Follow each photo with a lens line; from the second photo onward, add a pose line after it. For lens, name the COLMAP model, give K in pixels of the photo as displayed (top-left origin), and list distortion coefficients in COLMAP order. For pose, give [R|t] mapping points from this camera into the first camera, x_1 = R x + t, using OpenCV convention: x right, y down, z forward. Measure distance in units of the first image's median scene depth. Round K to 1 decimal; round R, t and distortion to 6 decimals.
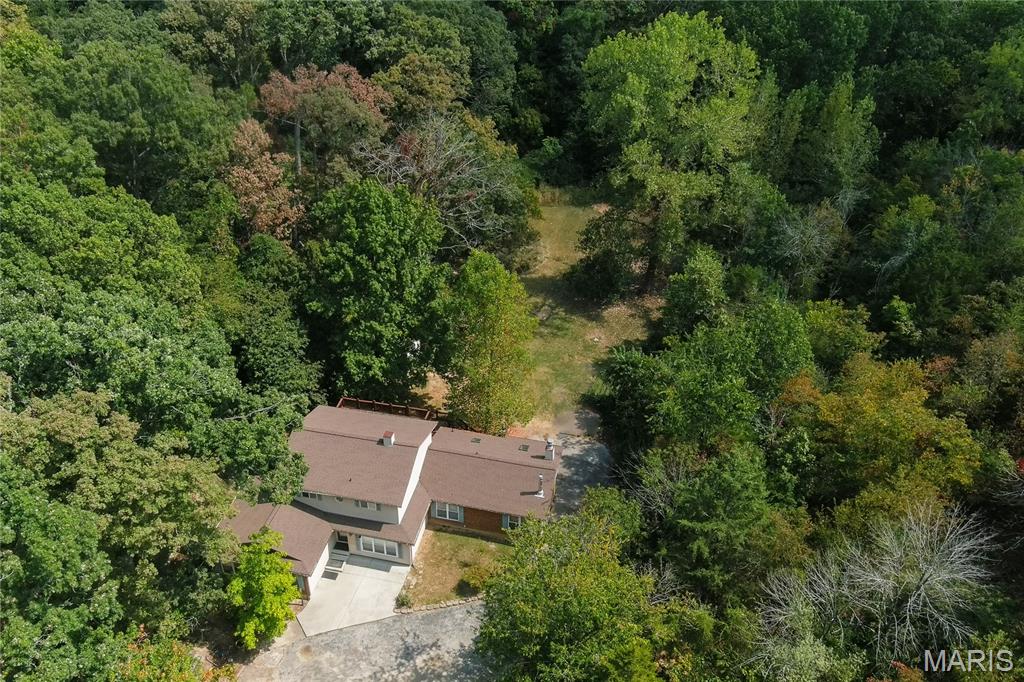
lens RADIAL K [[707.8, 0, 510.6], [0, 707.8, 330.9], [0, 0, 1]] dist [0.038960, -0.036570]
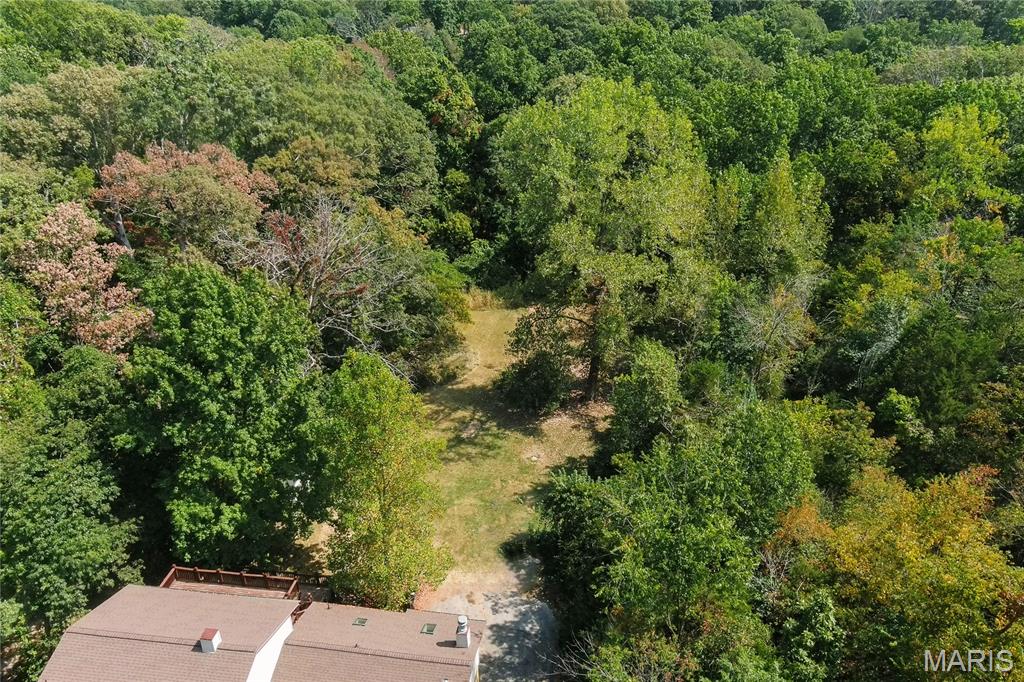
lens RADIAL K [[707.8, 0, 510.6], [0, 707.8, 330.9], [0, 0, 1]] dist [0.038960, -0.036570]
pose [[0.996355, -0.040154, 0.075258, 0.044020], [0.051574, 0.986325, -0.156536, -0.008312], [-0.067943, 0.159846, 0.984801, 0.189784]]
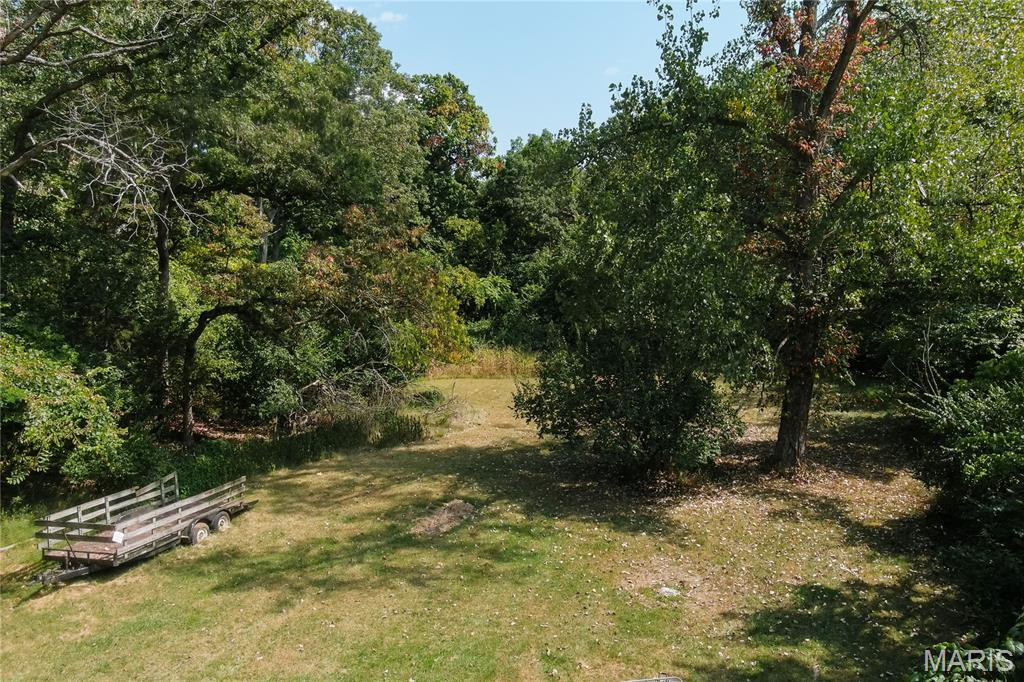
lens RADIAL K [[841.2, 0, 512.0], [0, 841.2, 341.0], [0, 0, 1]] dist [0.003600, 0.000133]
pose [[0.998622, -0.004761, 0.052270, 0.072821], [0.026131, 0.908781, -0.416454, 0.060114], [-0.045519, 0.417246, 0.907653, 0.898128]]
